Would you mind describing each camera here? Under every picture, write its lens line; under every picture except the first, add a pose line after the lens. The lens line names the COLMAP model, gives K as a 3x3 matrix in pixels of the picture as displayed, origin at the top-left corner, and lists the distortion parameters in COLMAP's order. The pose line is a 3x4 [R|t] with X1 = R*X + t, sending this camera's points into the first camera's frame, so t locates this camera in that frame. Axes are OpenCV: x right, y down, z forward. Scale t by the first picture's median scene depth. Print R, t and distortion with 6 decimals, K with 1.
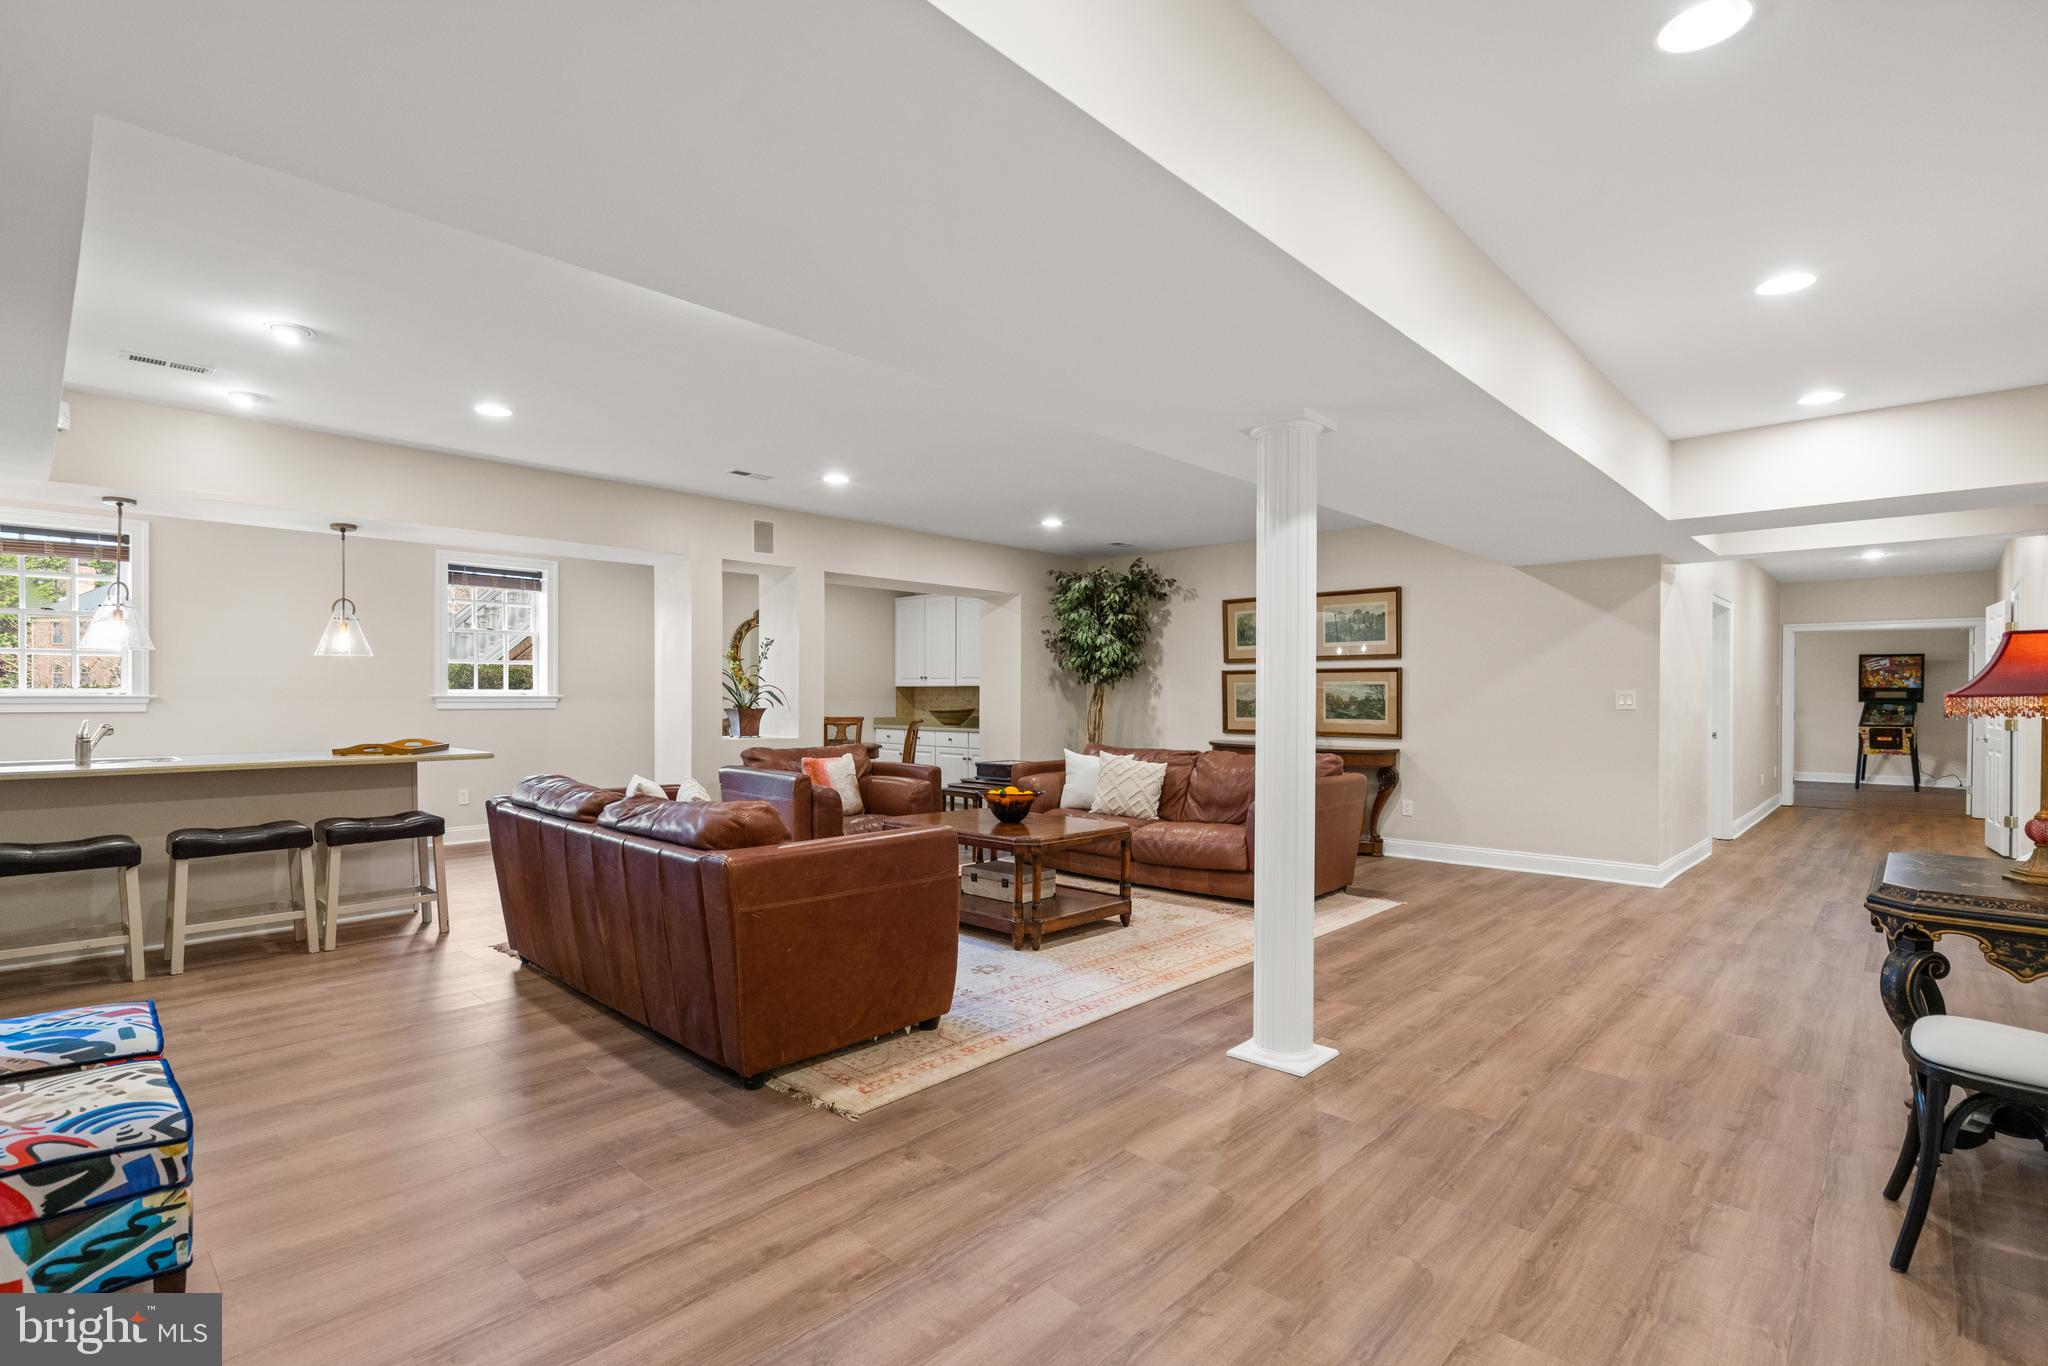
lens RADIAL K [[950.6, 0, 1026.7], [0, 950.6, 710.0], [0, 0, 1]] dist [-0.010066, 0.000240]
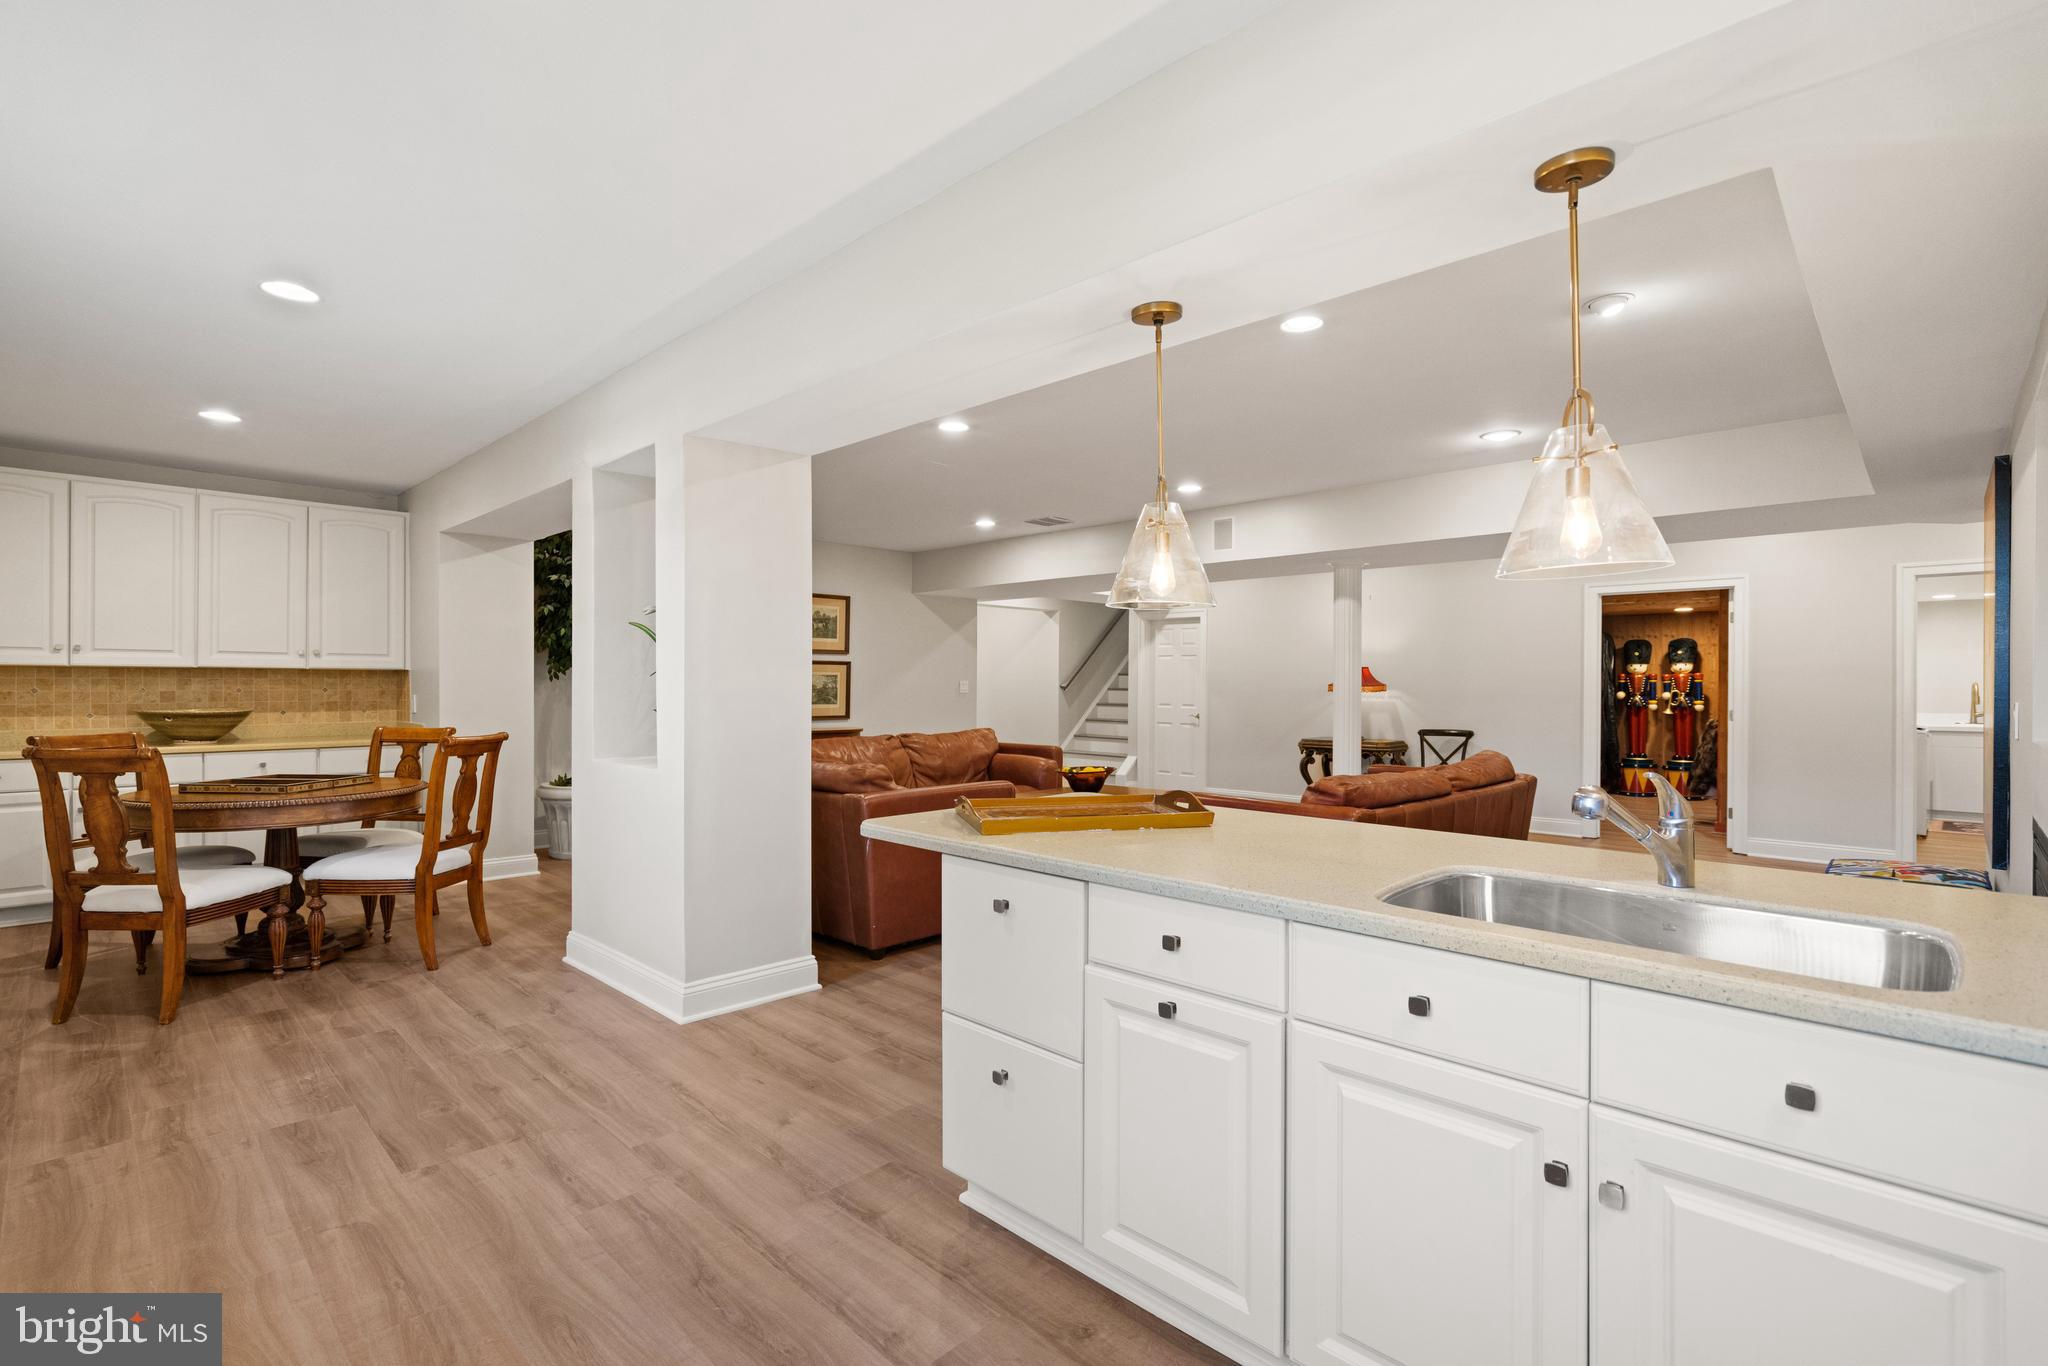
lens RADIAL K [[934.4, 0, 1018.1], [0, 934.4, 685.8], [0, 0, 1]] dist [-0.002571, 0.000978]
pose [[0.022622, -0.005325, 0.999730, -0.934980], [0.012301, 0.999912, 0.005048, -0.018770], [-0.999668, 0.012183, 0.022686, 0.850803]]
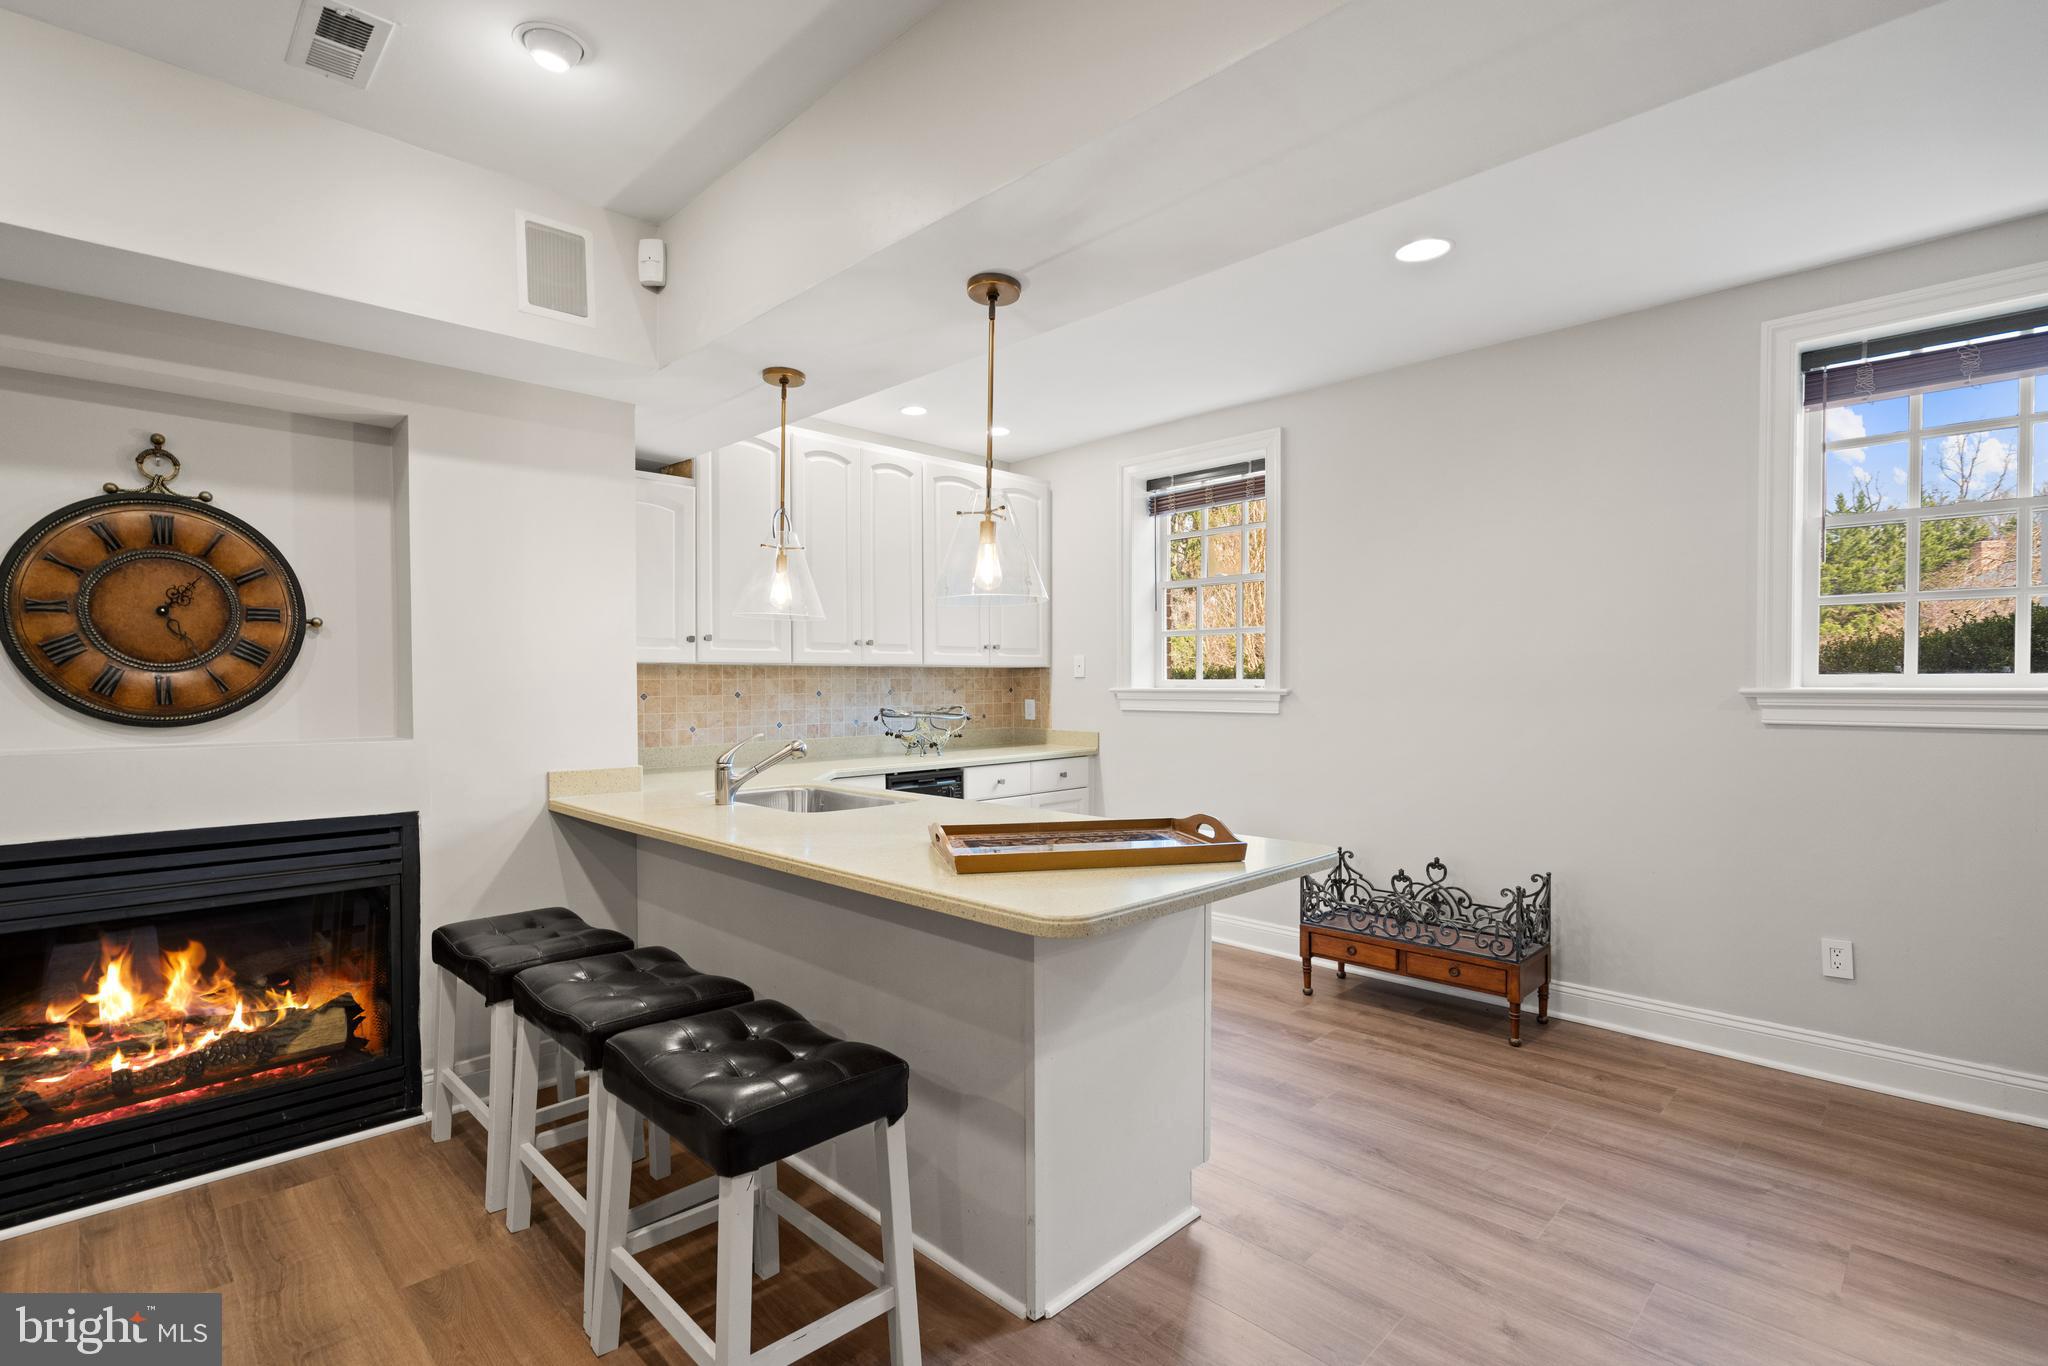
lens RADIAL K [[964.4, 0, 1010.5], [0, 964.4, 701.5], [0, 0, 1]] dist [-0.000335, 0.000293]
pose [[-0.040957, 0.017948, -0.999000, -0.239251], [-0.011282, 0.999767, 0.018424, -0.017086], [0.999097, 0.012026, -0.040745, 0.826282]]
